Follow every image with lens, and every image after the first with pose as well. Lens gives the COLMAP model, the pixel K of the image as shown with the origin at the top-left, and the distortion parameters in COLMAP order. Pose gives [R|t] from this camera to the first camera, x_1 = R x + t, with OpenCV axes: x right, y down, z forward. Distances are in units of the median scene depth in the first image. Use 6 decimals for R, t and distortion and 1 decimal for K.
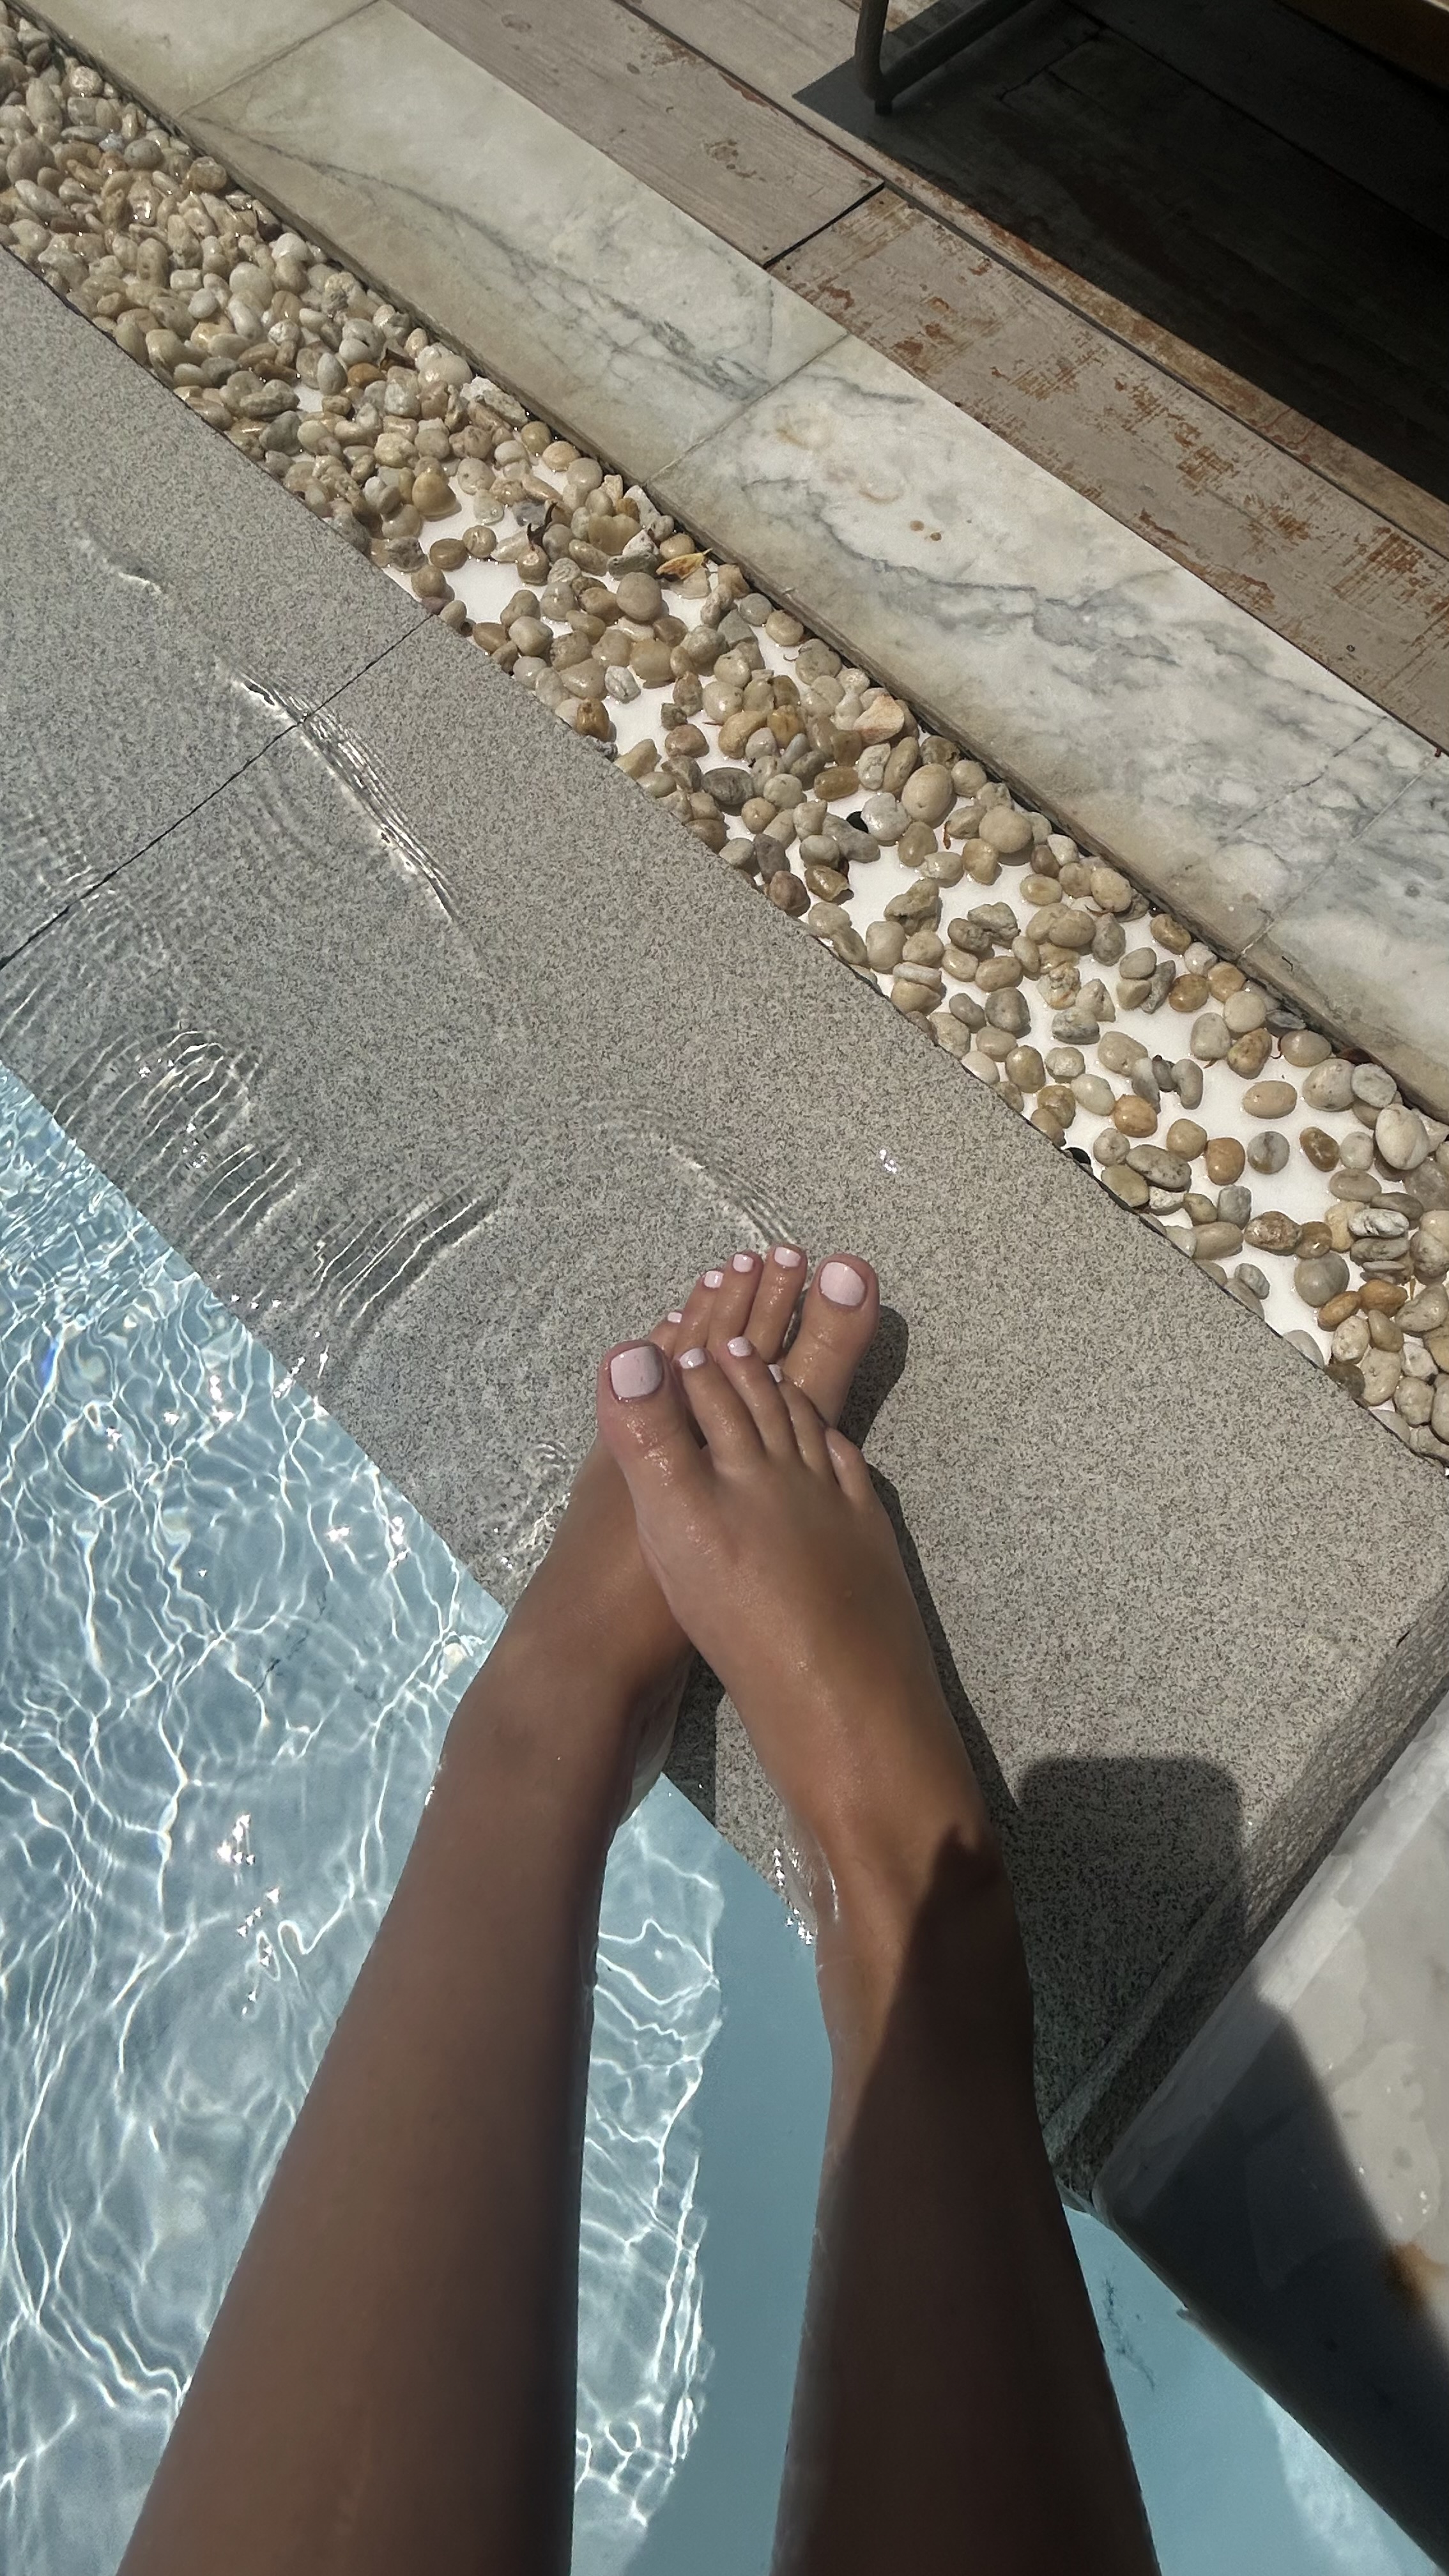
lens RADIAL K [[1217.0, 0, 722.4], [0, 1217.0, 1286.9], [0, 0, 1]] dist [0.000885, 0.000024]
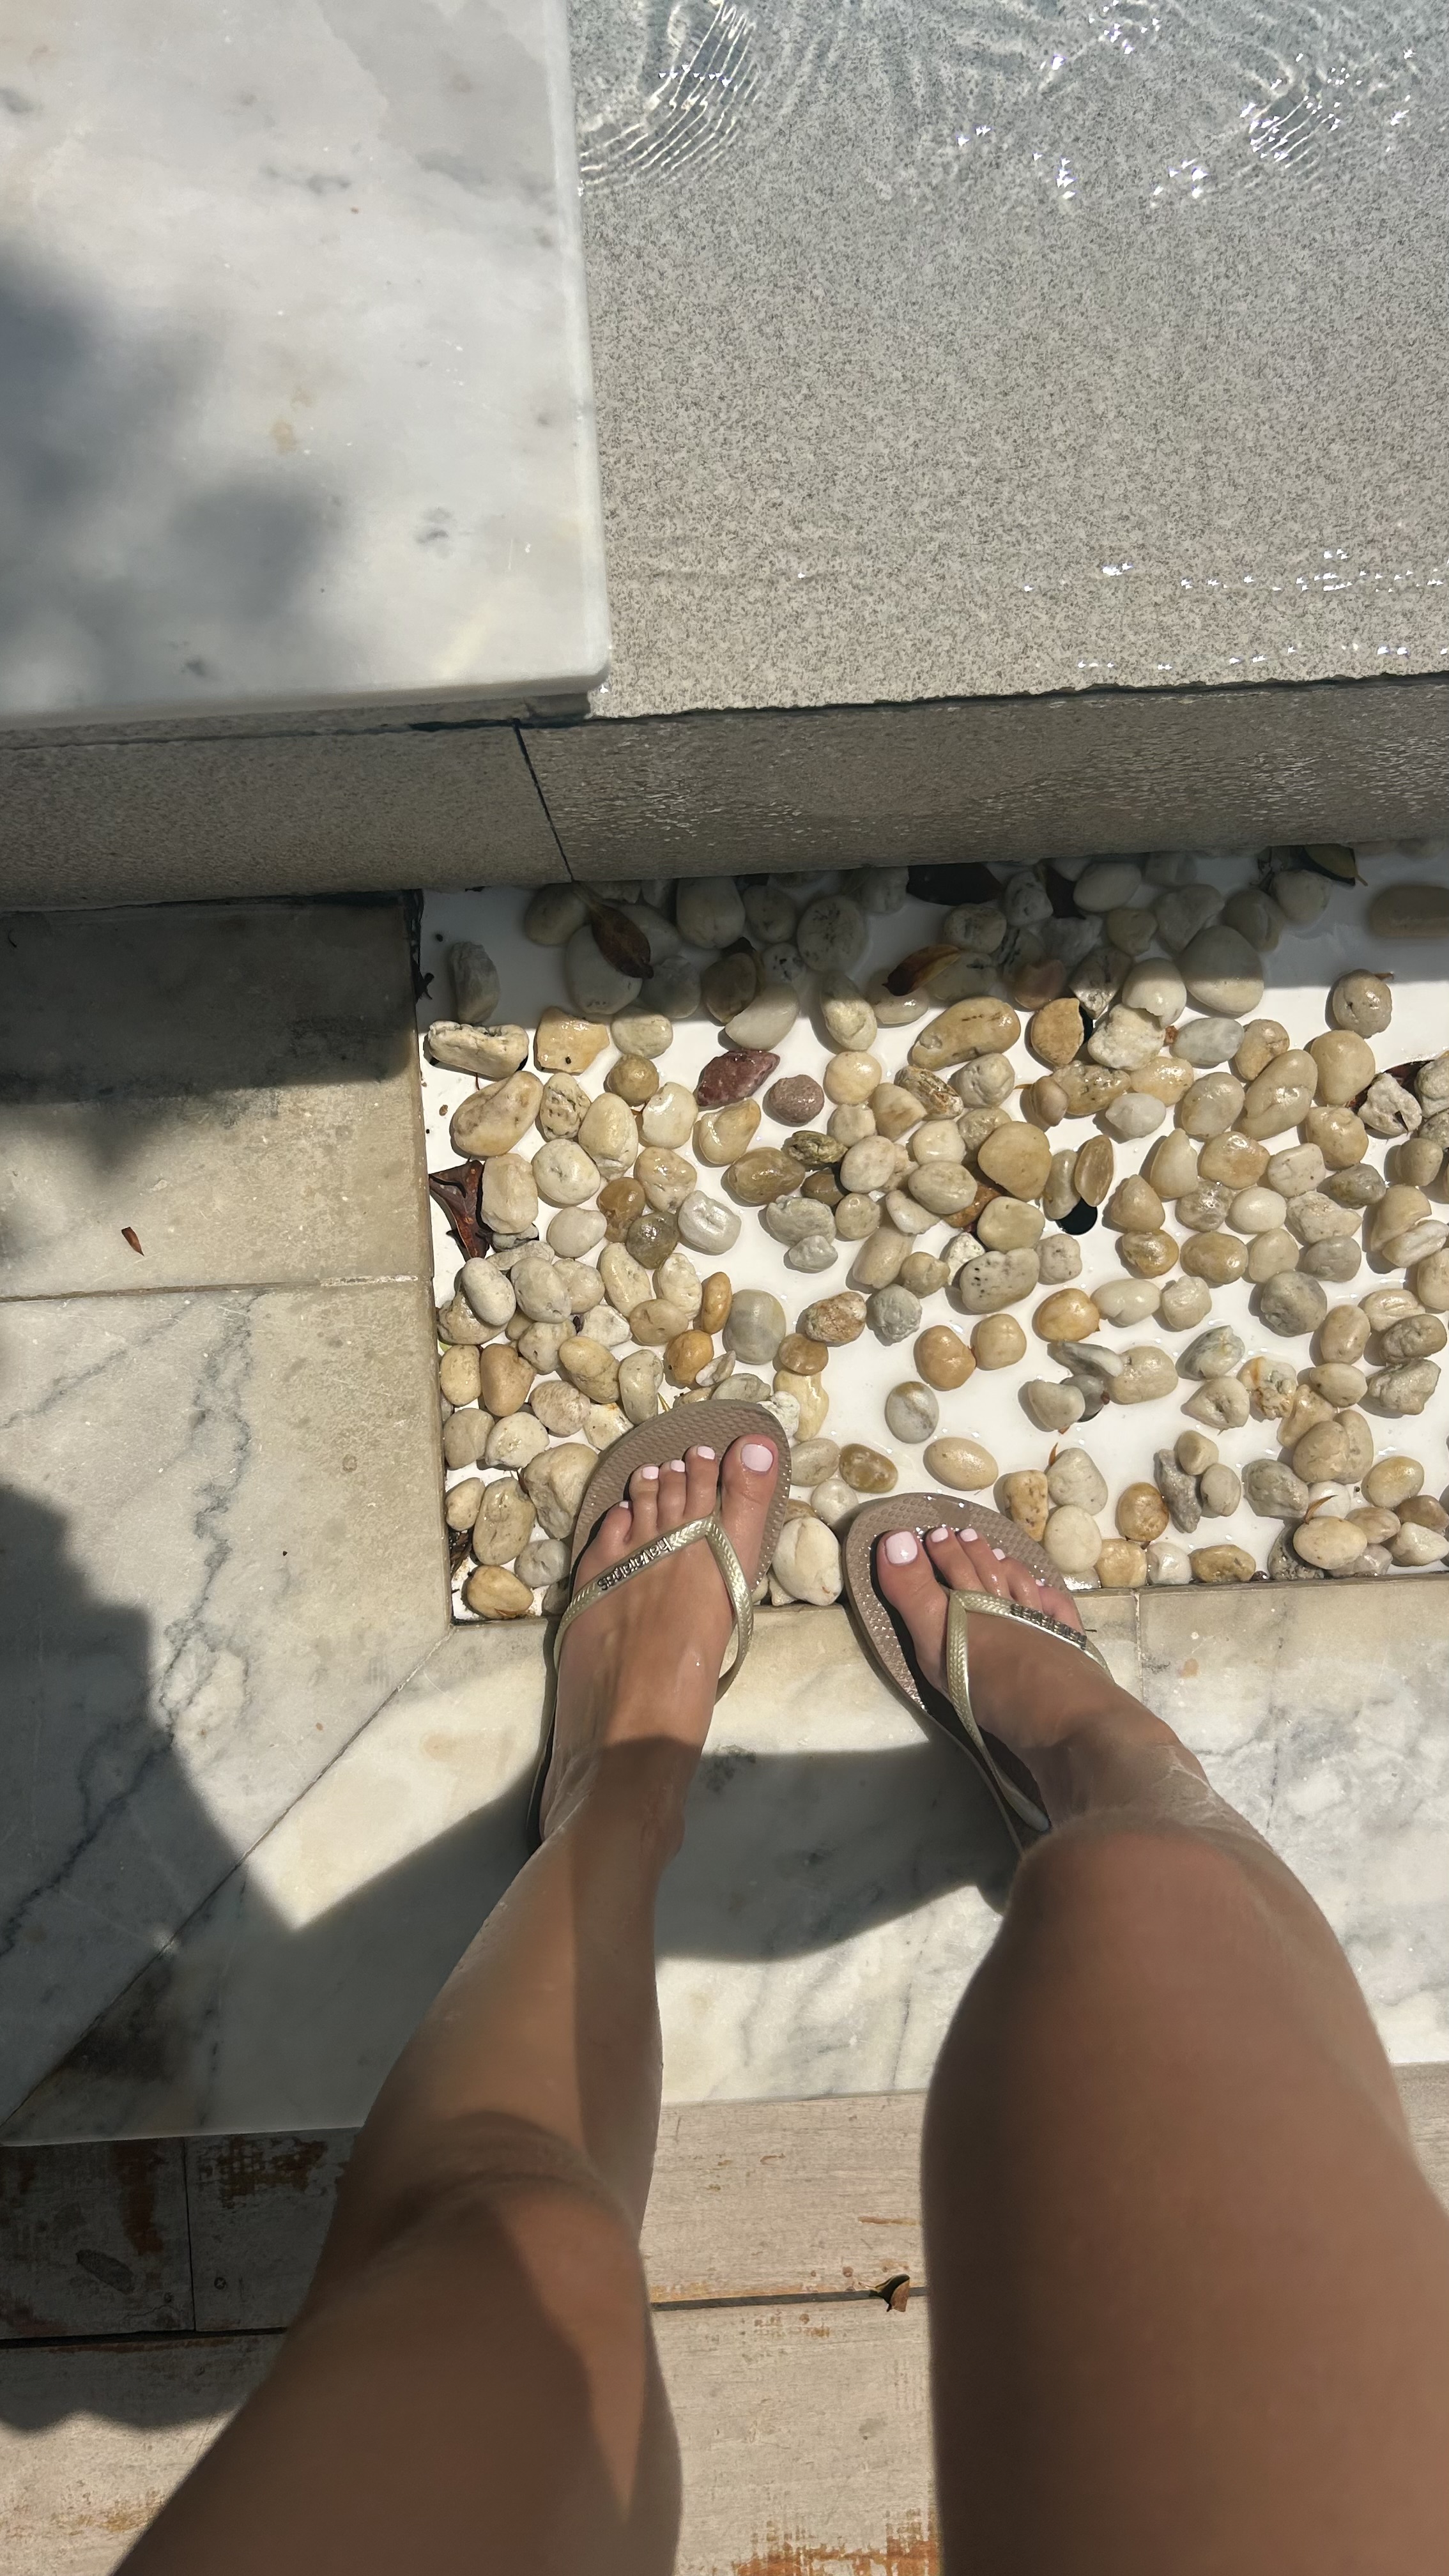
lens RADIAL K [[1945.3, 0, 723.8], [0, 1945.3, 1288.2], [0, 0, 1]] dist [0.000103, 0.000004]
pose [[-0.671857, 0.740645, 0.007244, 0.450334], [-0.712354, -0.648811, 0.267574, -0.291130], [0.202877, 0.174611, 0.963510, -0.180993]]
